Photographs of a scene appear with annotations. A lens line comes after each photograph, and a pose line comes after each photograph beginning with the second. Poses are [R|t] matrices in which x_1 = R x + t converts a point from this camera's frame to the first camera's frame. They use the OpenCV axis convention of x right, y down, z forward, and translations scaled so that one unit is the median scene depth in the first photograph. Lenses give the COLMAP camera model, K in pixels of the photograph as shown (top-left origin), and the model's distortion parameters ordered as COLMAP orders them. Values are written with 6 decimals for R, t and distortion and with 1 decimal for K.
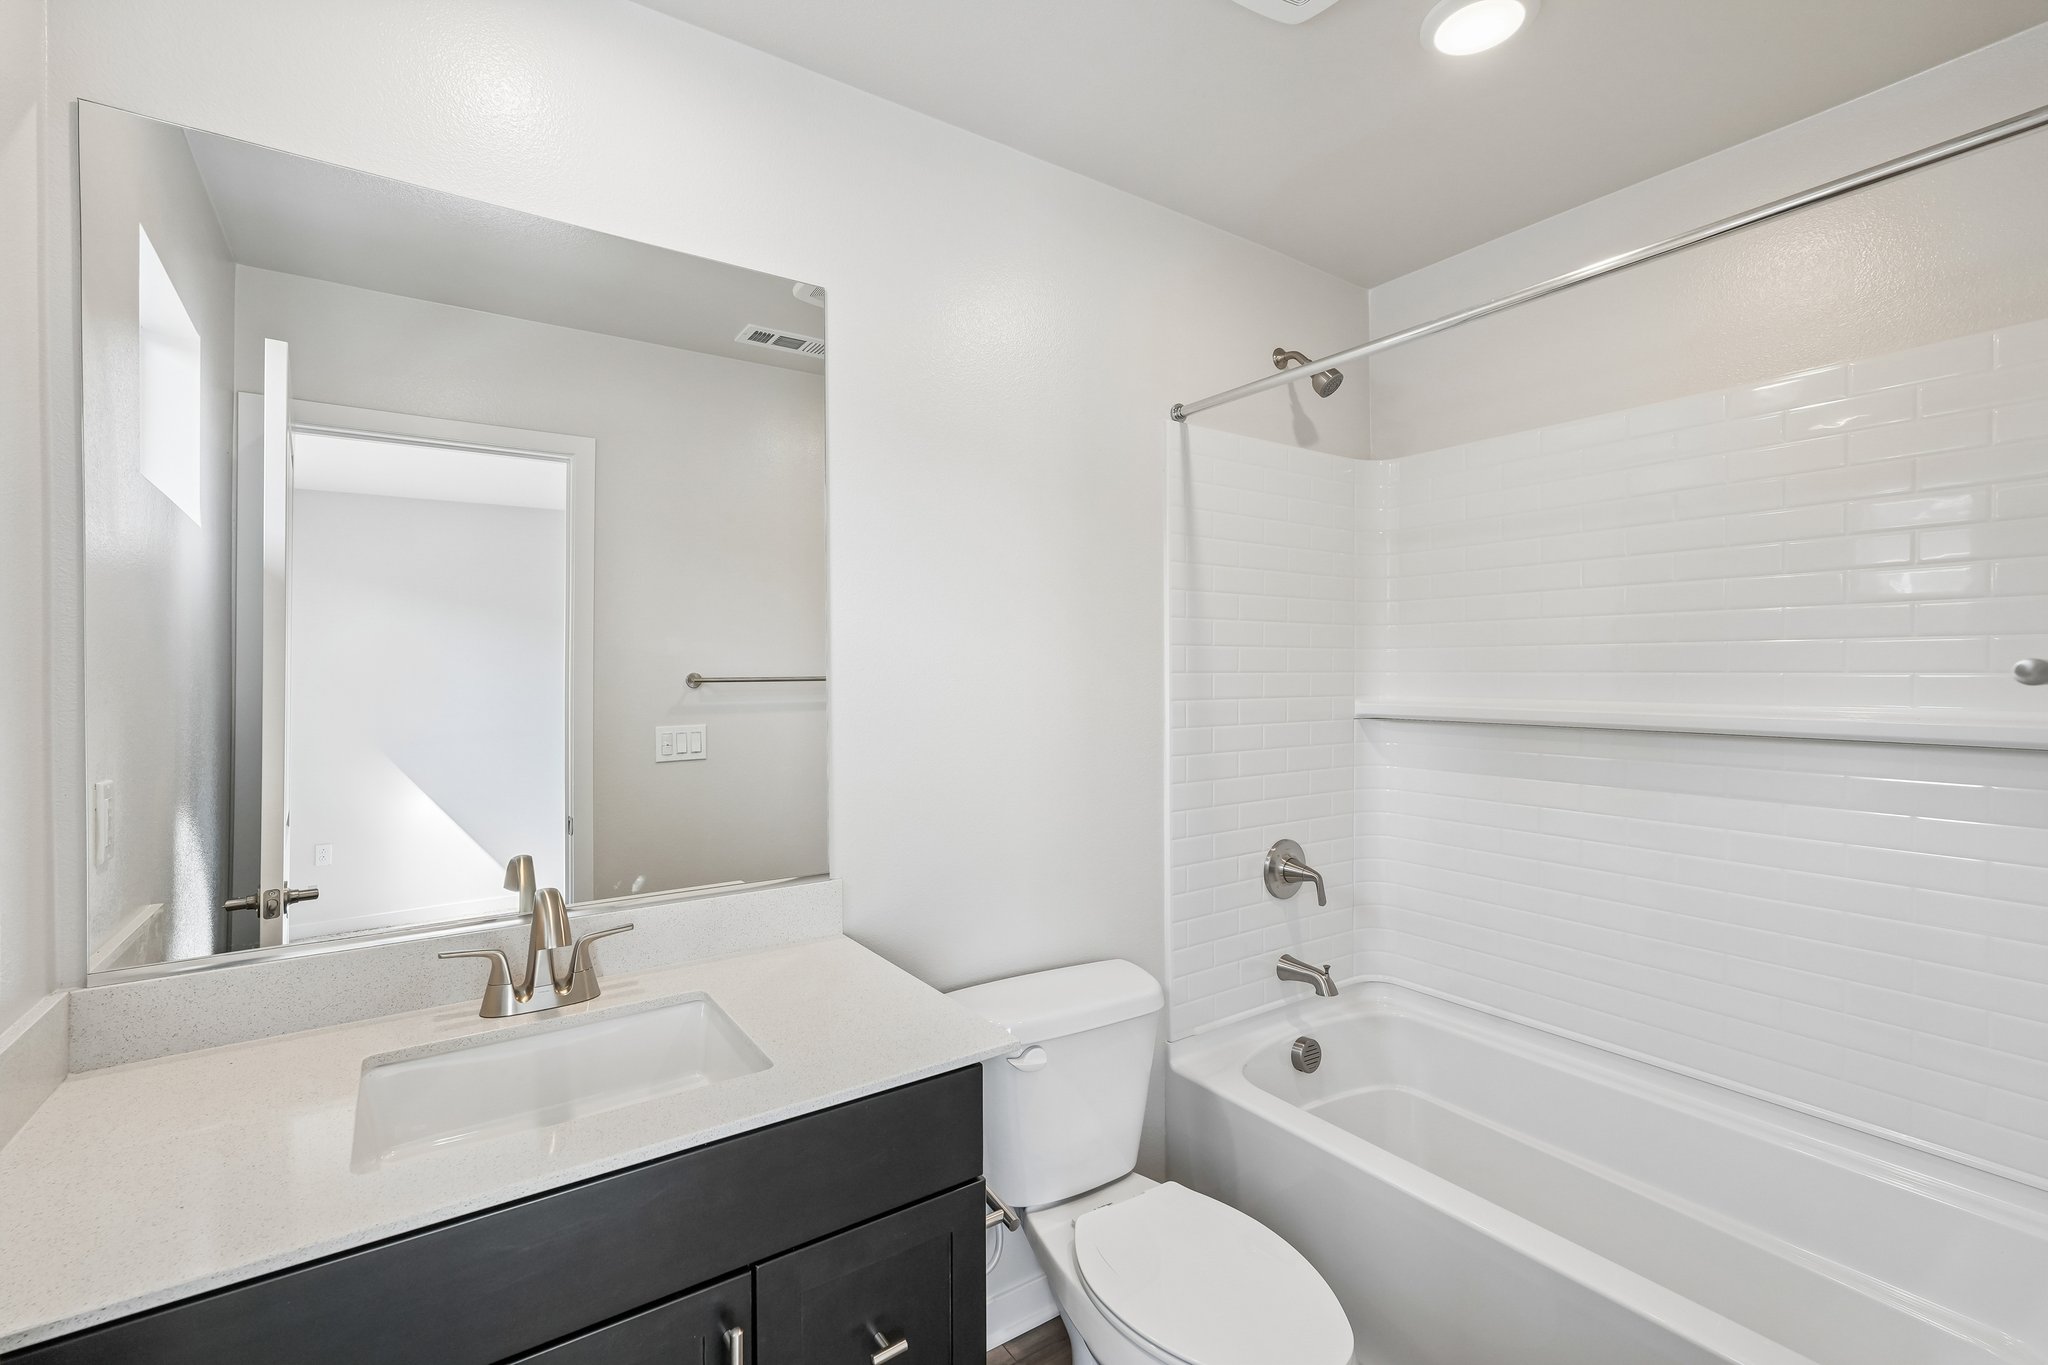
lens RADIAL K [[900.5, 0, 1034.7], [0, 900.5, 678.9], [0, 0, 1]] dist [-0.006635, 0.004328]
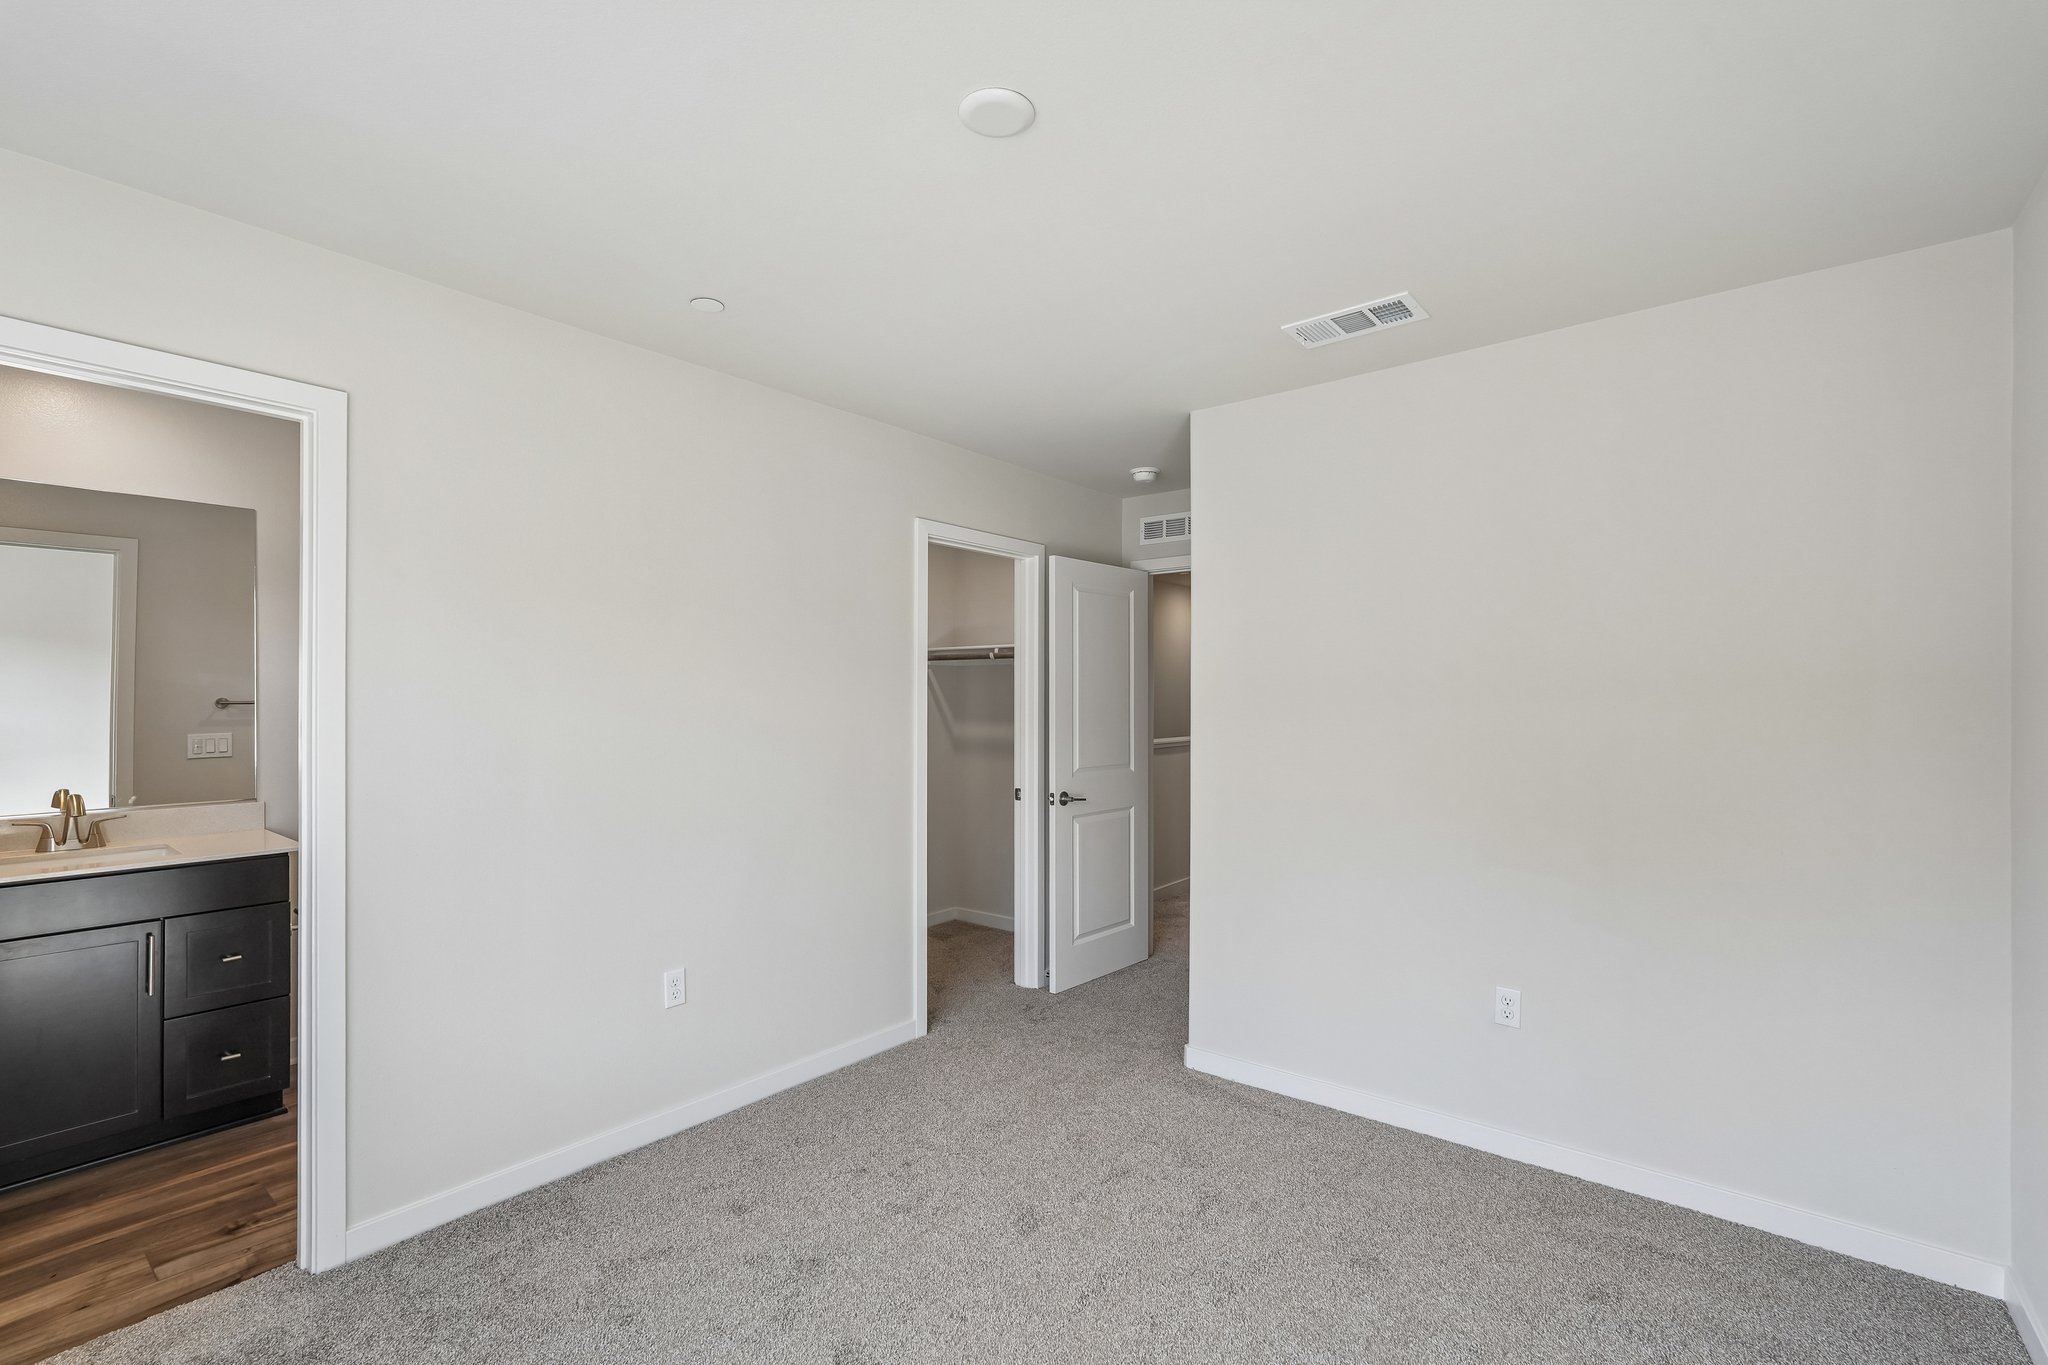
lens RADIAL K [[900.5, 0, 1040.6], [0, 900.5, 690.2], [0, 0, 1]] dist [-0.006635, 0.004328]
pose [[0.957469, 0.000063, 0.288535, 0.679419], [0.002194, 0.999969, -0.007499, -0.007835], [-0.288526, 0.007813, 0.957440, -1.121294]]
